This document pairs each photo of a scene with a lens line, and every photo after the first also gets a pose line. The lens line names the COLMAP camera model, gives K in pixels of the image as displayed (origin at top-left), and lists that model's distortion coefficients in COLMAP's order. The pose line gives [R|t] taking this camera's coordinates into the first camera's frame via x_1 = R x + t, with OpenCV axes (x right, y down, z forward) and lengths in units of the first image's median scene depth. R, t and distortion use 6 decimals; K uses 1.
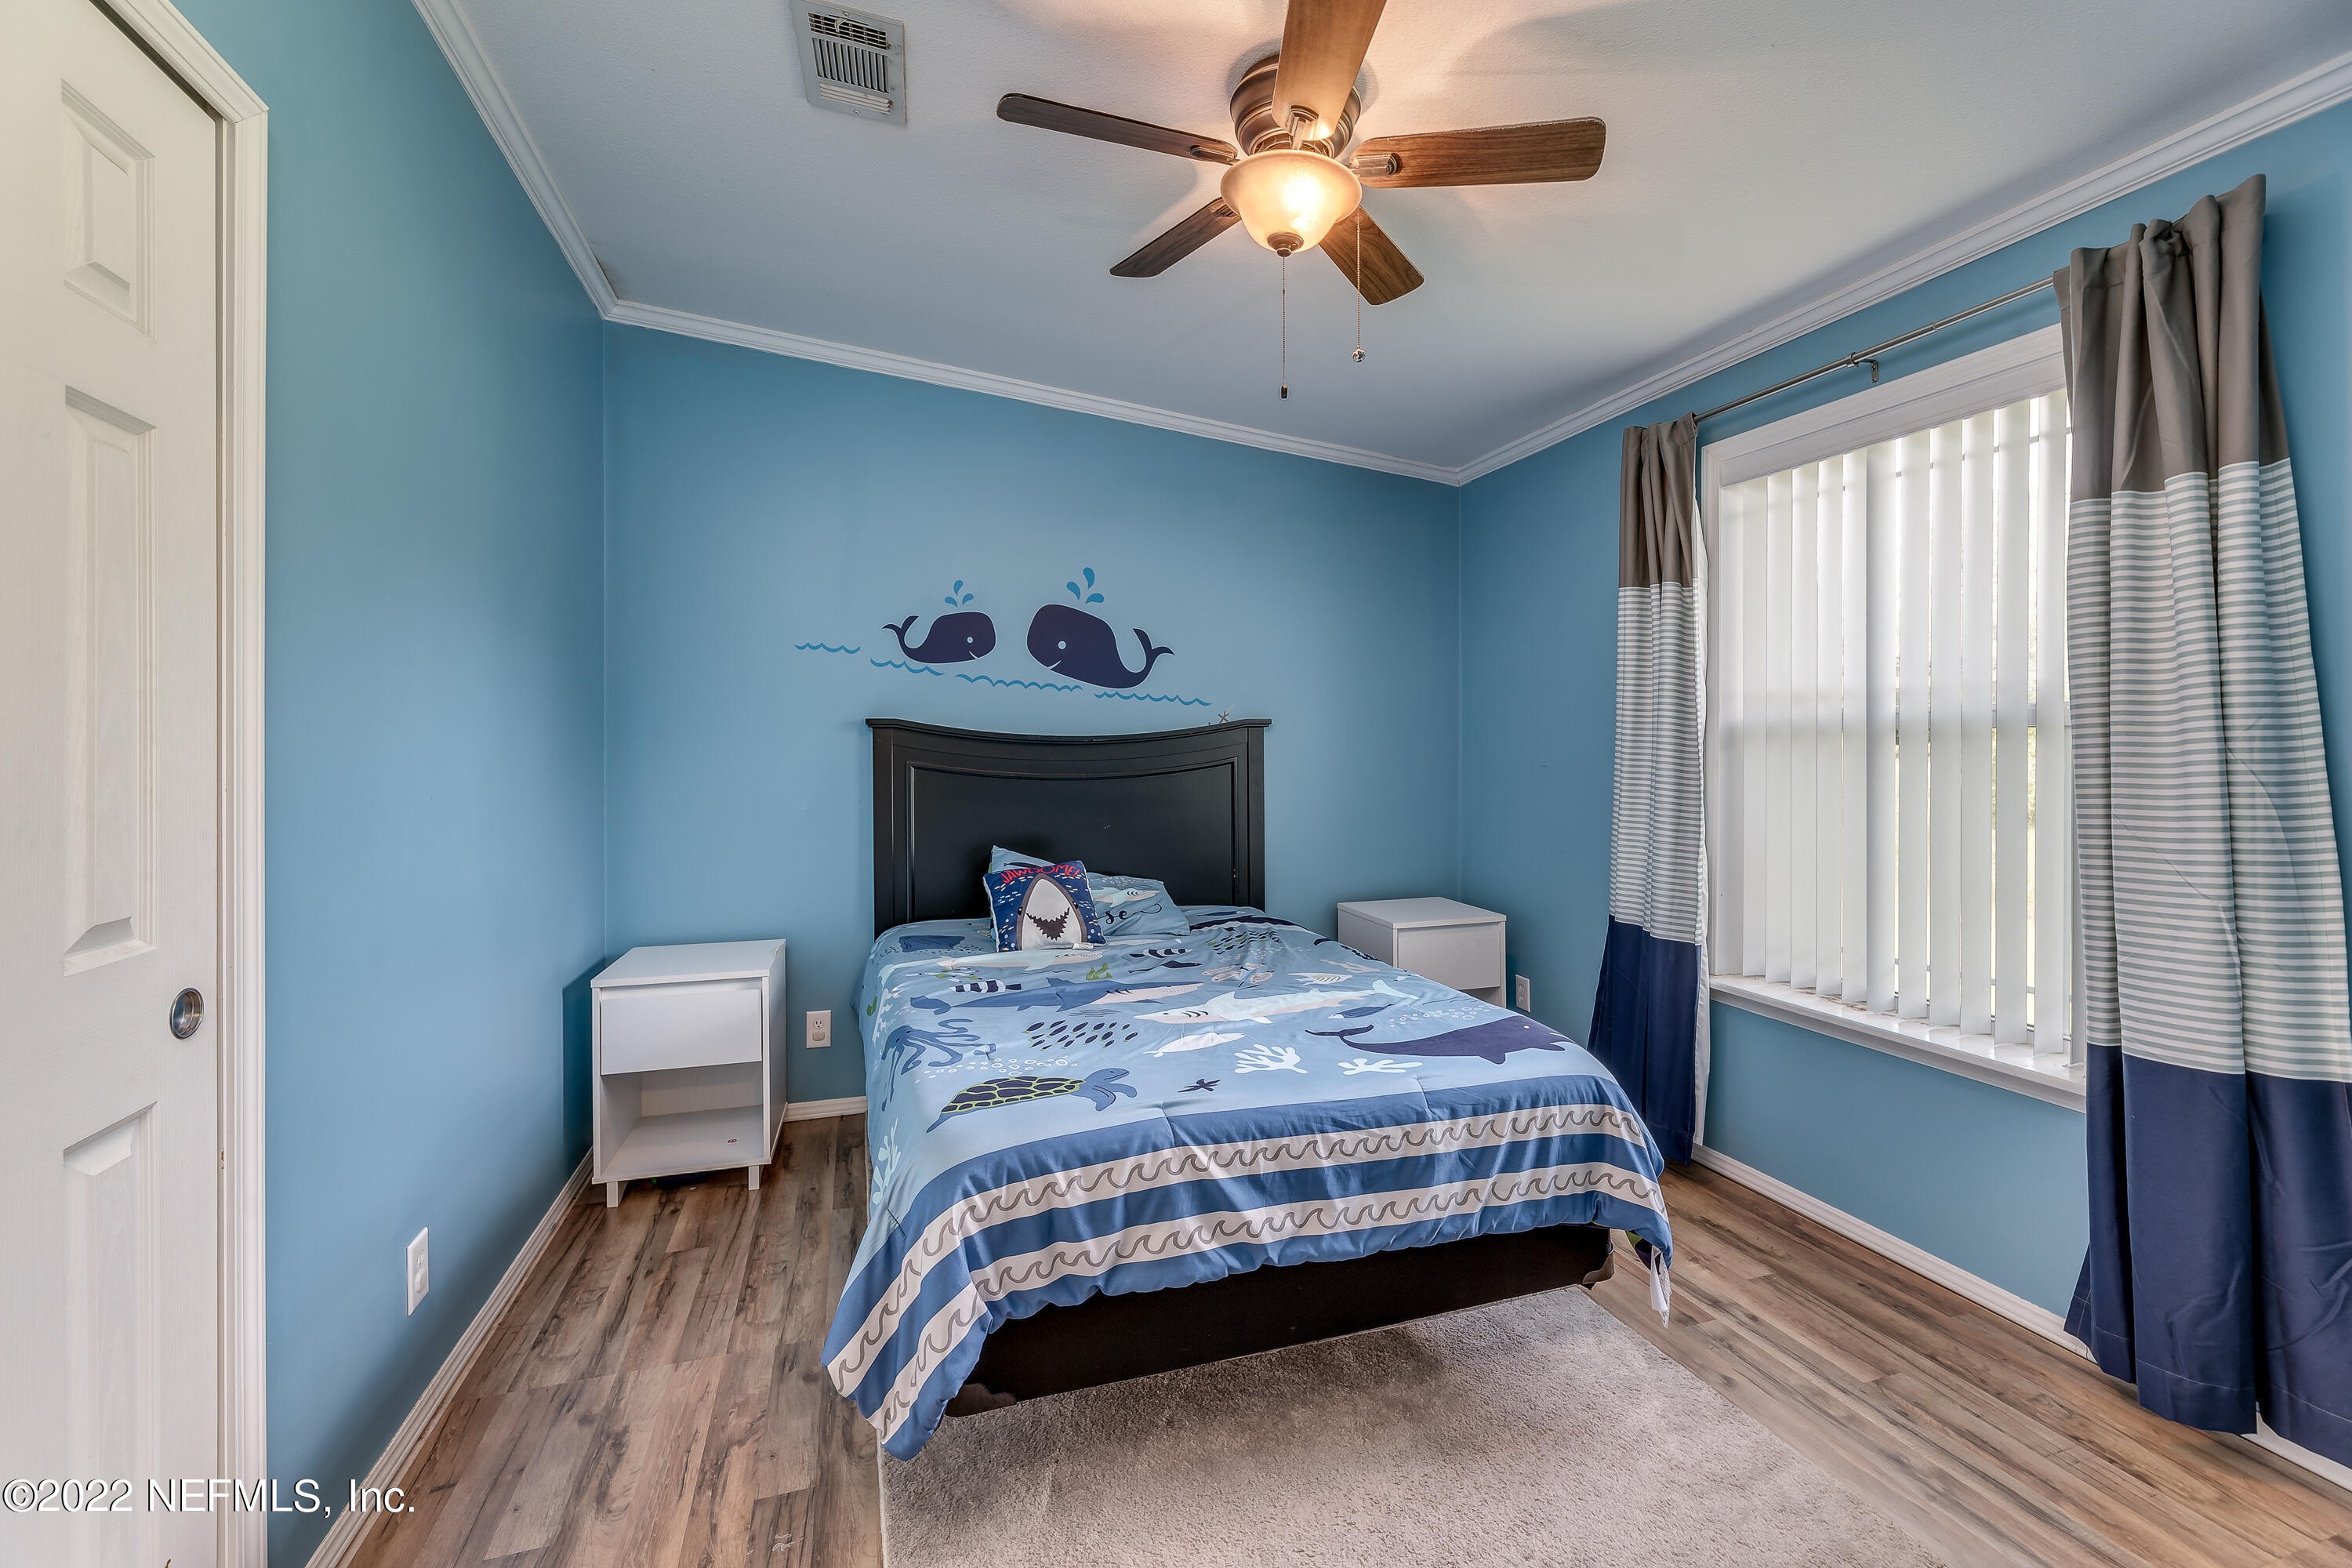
lens RADIAL K [[971.1, 0, 1181.9], [0, 971.1, 762.7], [0, 0, 1]] dist [-0.007051, 0.001338]
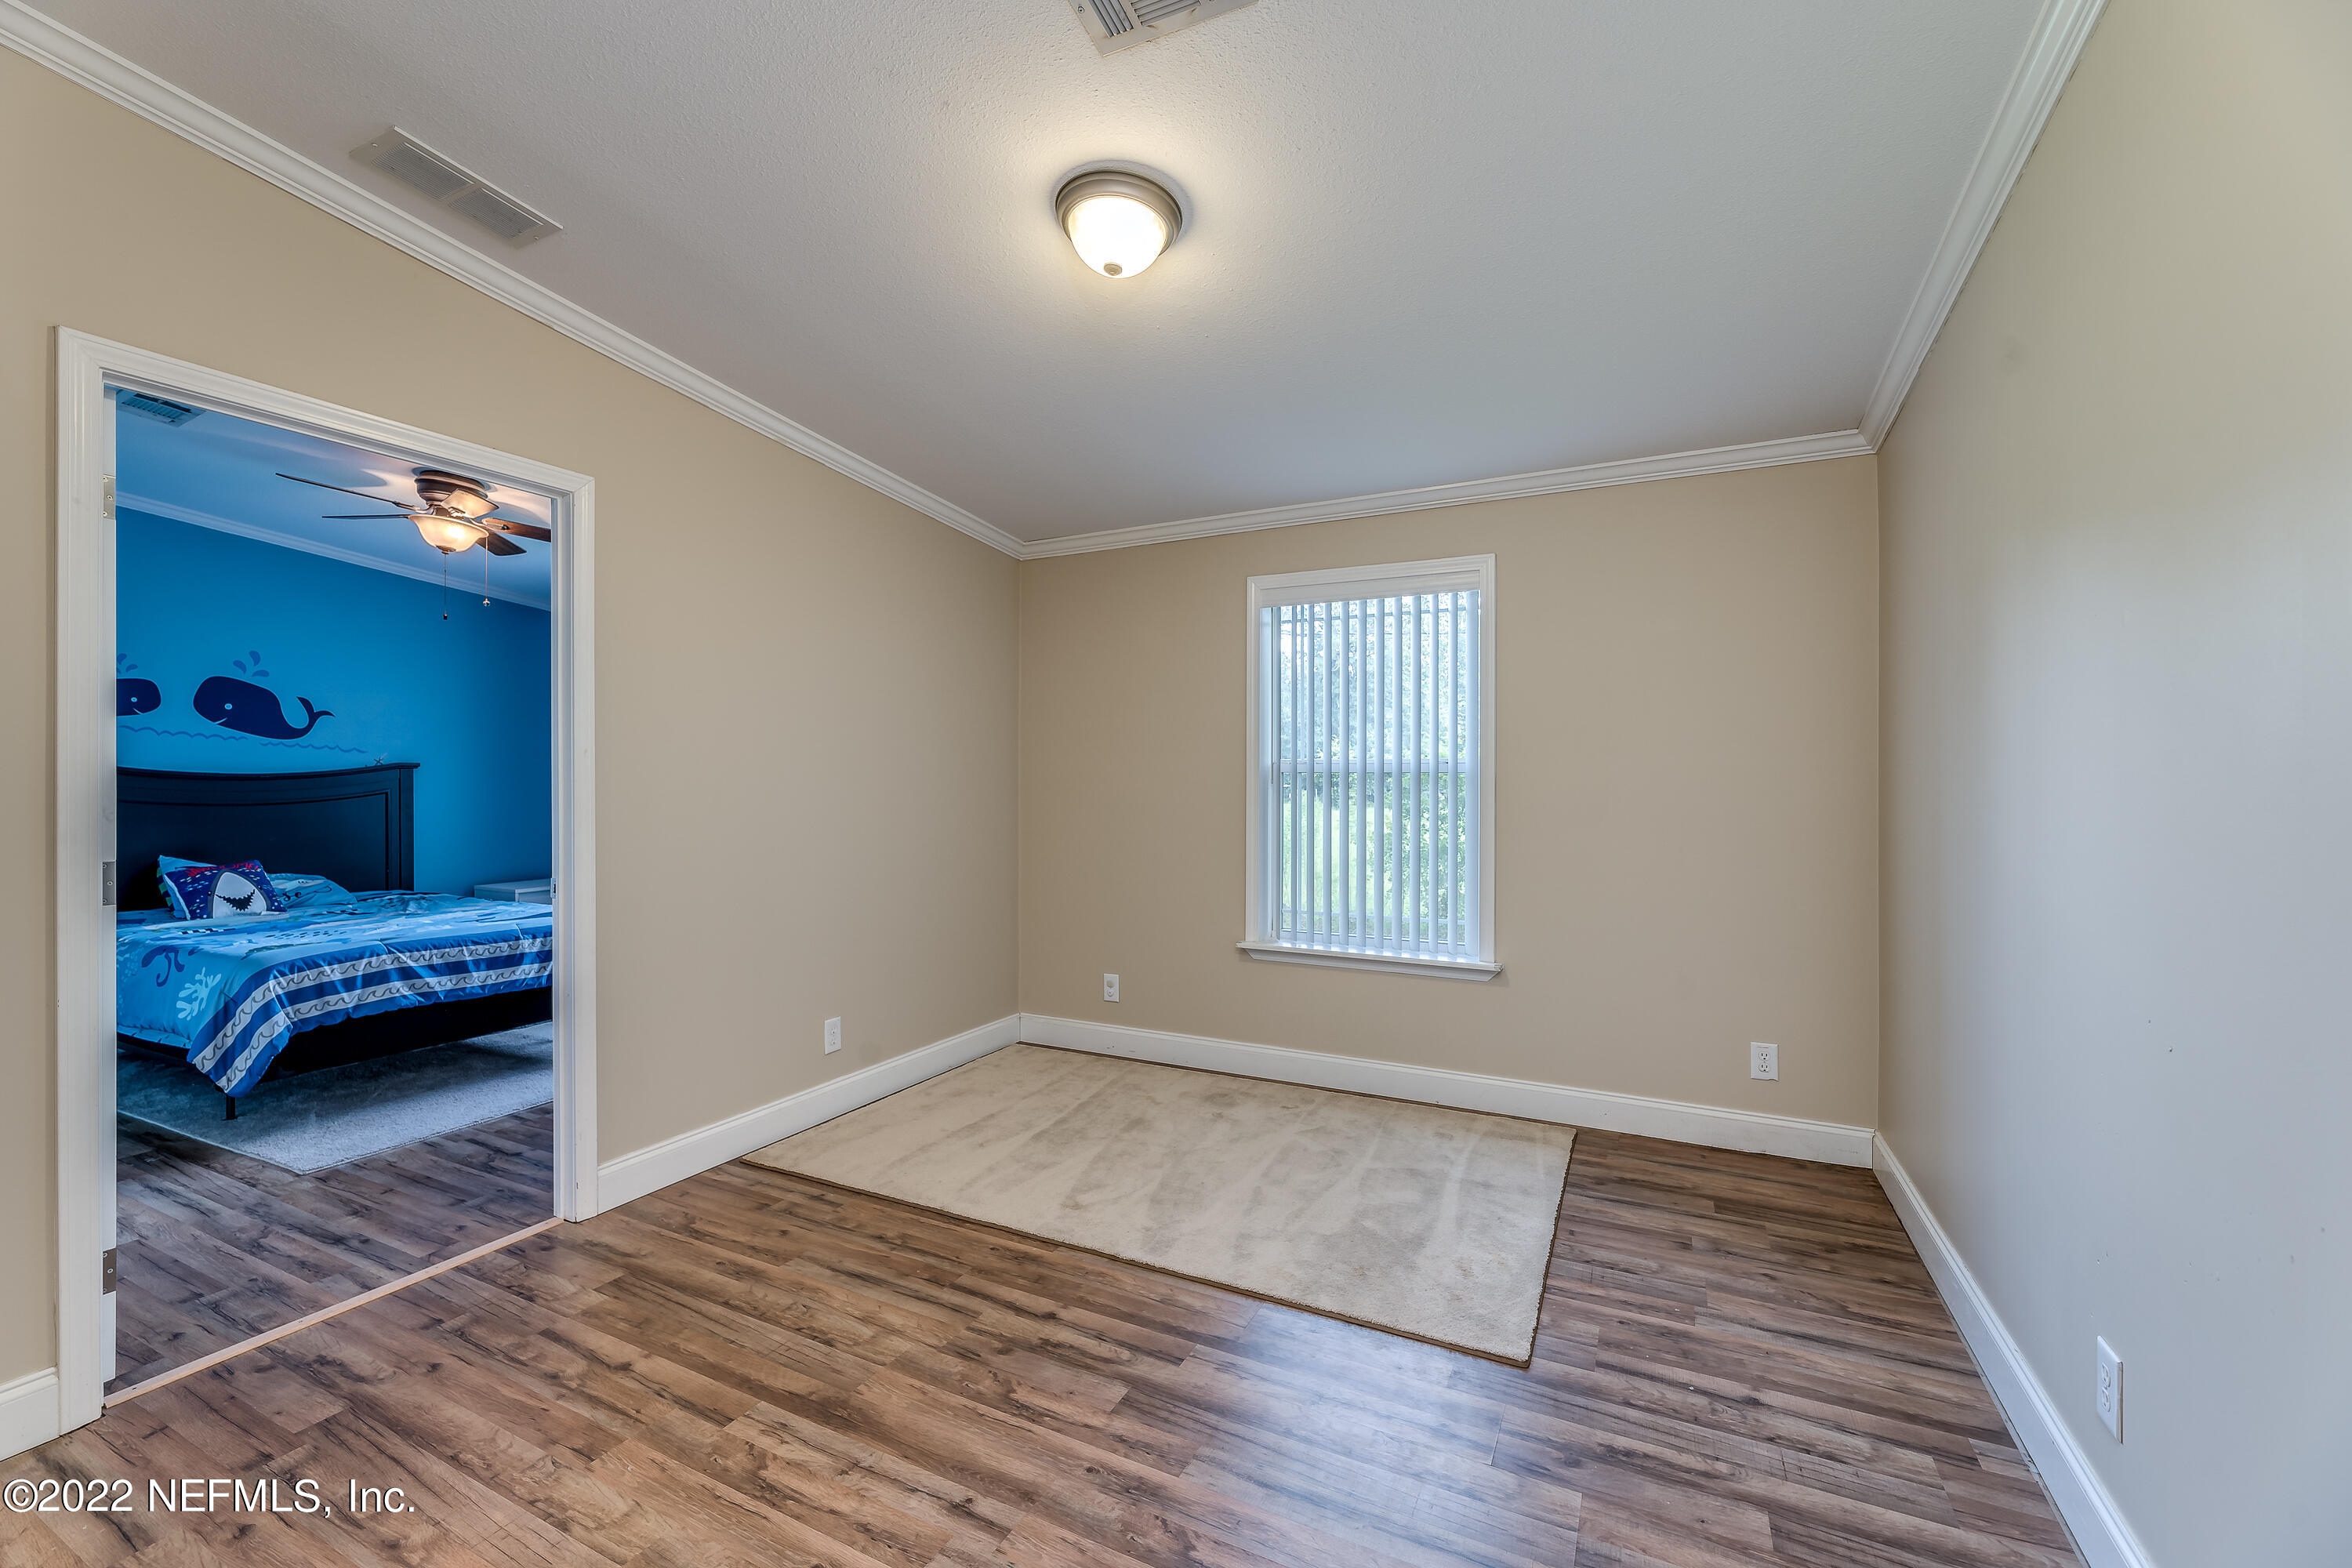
lens RADIAL K [[971.1, 0, 1183.6], [0, 971.1, 786.6], [0, 0, 1]] dist [-0.007051, 0.001338]
pose [[0.703474, 0.002526, 0.710716, -0.310576], [0.008520, 0.999892, -0.011986, 0.040967], [-0.710670, 0.014487, 0.703377, -1.955740]]
